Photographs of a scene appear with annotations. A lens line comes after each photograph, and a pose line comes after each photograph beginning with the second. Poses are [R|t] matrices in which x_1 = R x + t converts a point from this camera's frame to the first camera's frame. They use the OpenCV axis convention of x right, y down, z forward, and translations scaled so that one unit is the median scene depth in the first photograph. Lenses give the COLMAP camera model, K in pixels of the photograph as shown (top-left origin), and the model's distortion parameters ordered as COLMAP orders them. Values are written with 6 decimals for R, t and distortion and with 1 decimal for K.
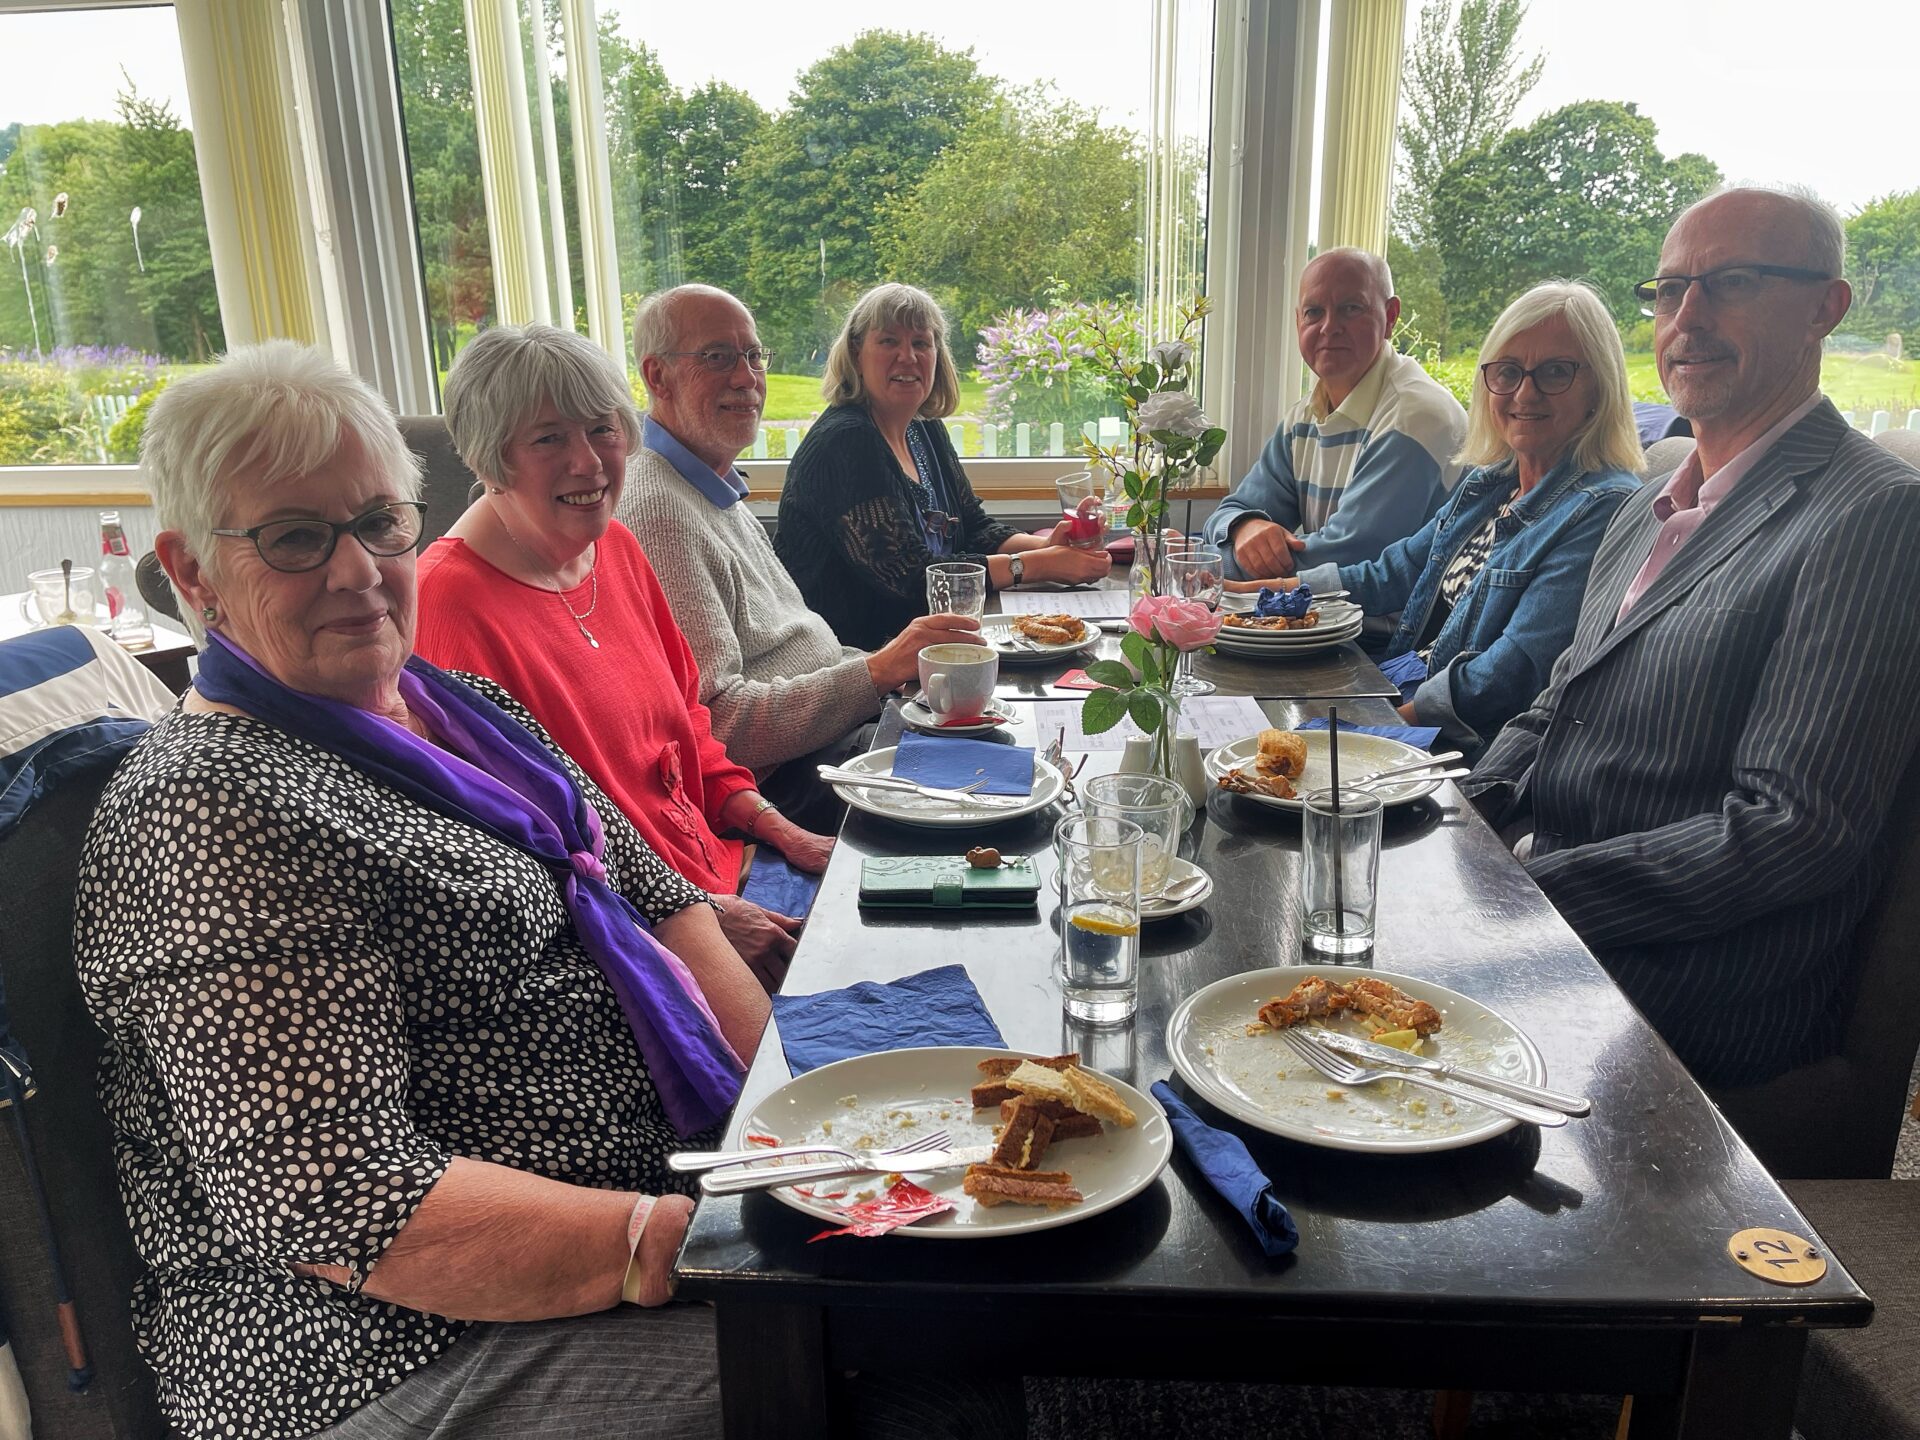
lens RADIAL K [[1415.1, 0, 956.6], [0, 1415.1, 723.2], [0, 0, 1]] dist [0.030802, -0.031791]
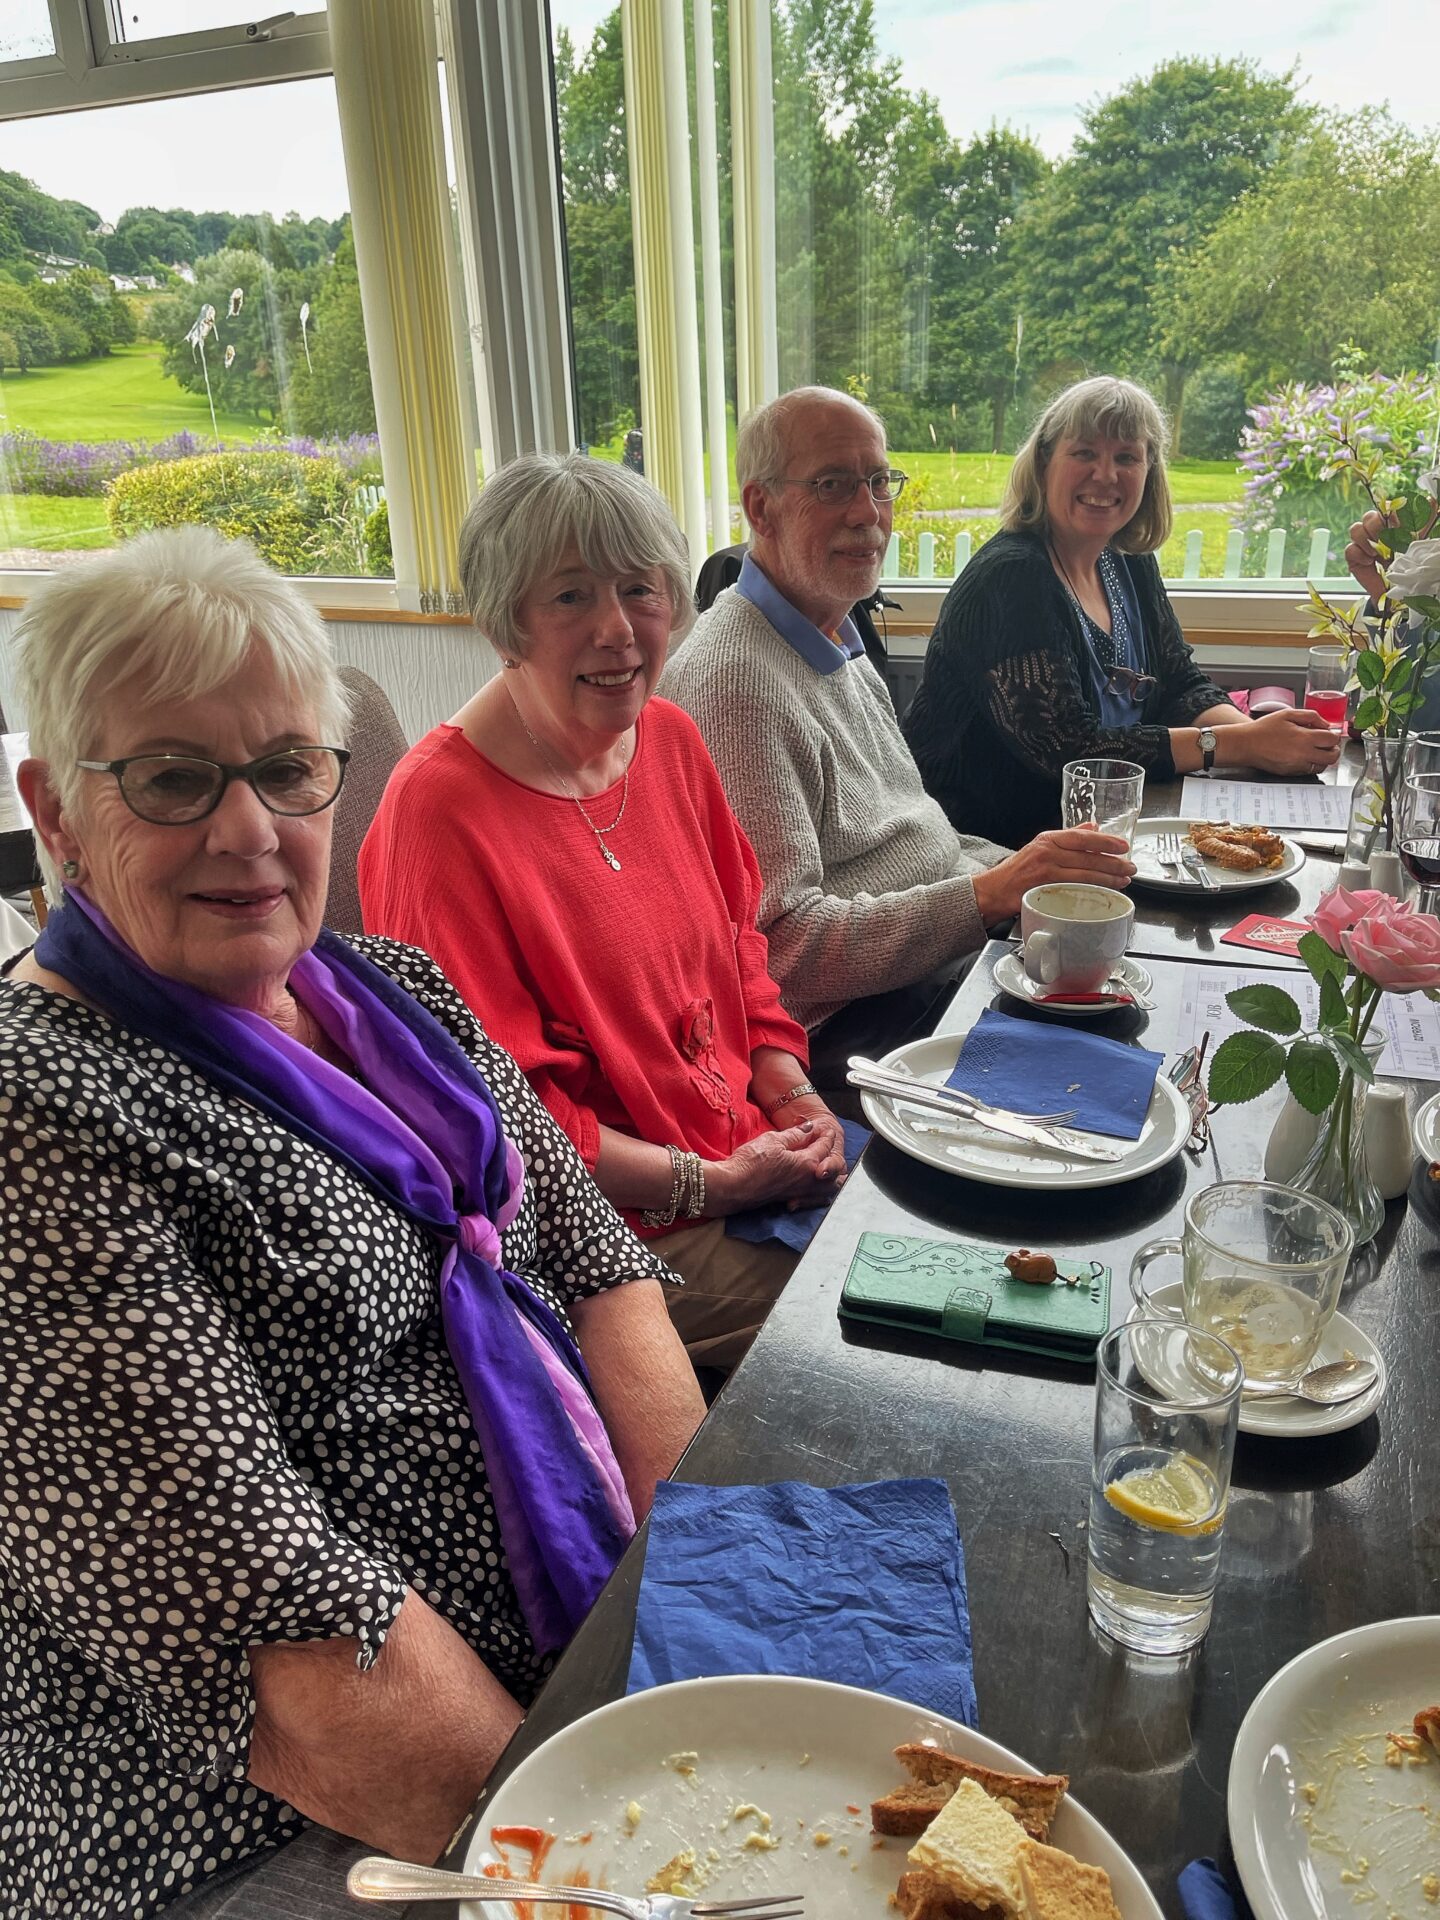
lens RADIAL K [[1397.1, 0, 725.6], [0, 1397.1, 986.1], [0, 0, 1]] dist [0.087106, -0.125507]
pose [[0.948180, 0.110940, -0.297736, 0.034896], [-0.074903, 0.988699, 0.129862, -0.061231], [0.308778, -0.100832, 0.945774, 0.166127]]
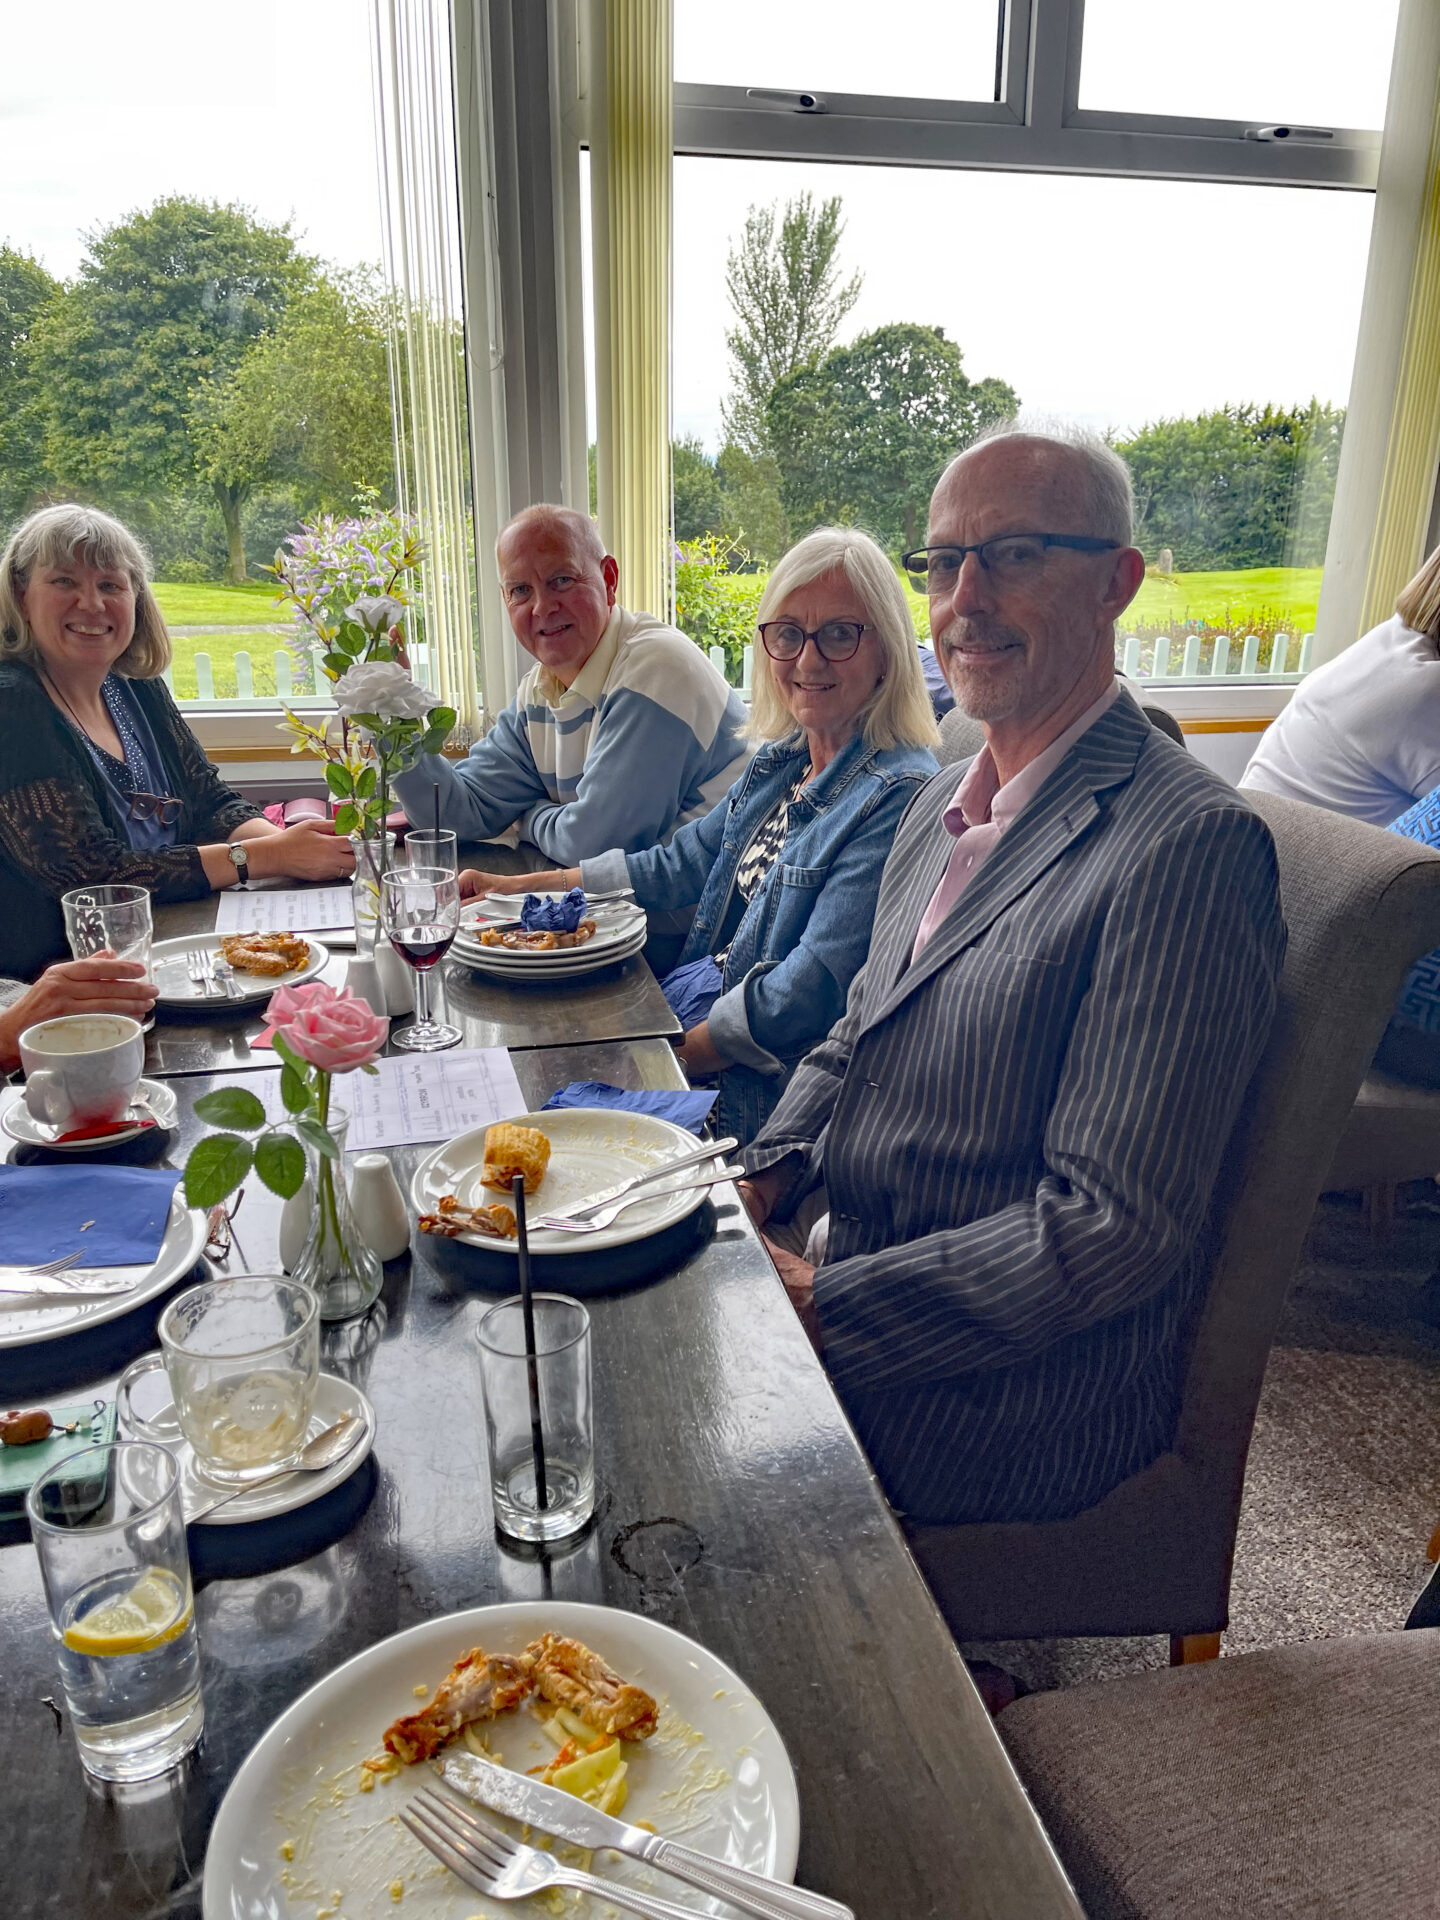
lens RADIAL K [[1397.1, 0, 725.6], [0, 1397.1, 986.1], [0, 0, 1]] dist [0.087106, -0.125507]
pose [[0.961330, -0.067208, 0.267074, 0.088836], [0.056443, 0.997261, 0.047791, -0.062481], [-0.269554, -0.030868, 0.962490, 0.153042]]
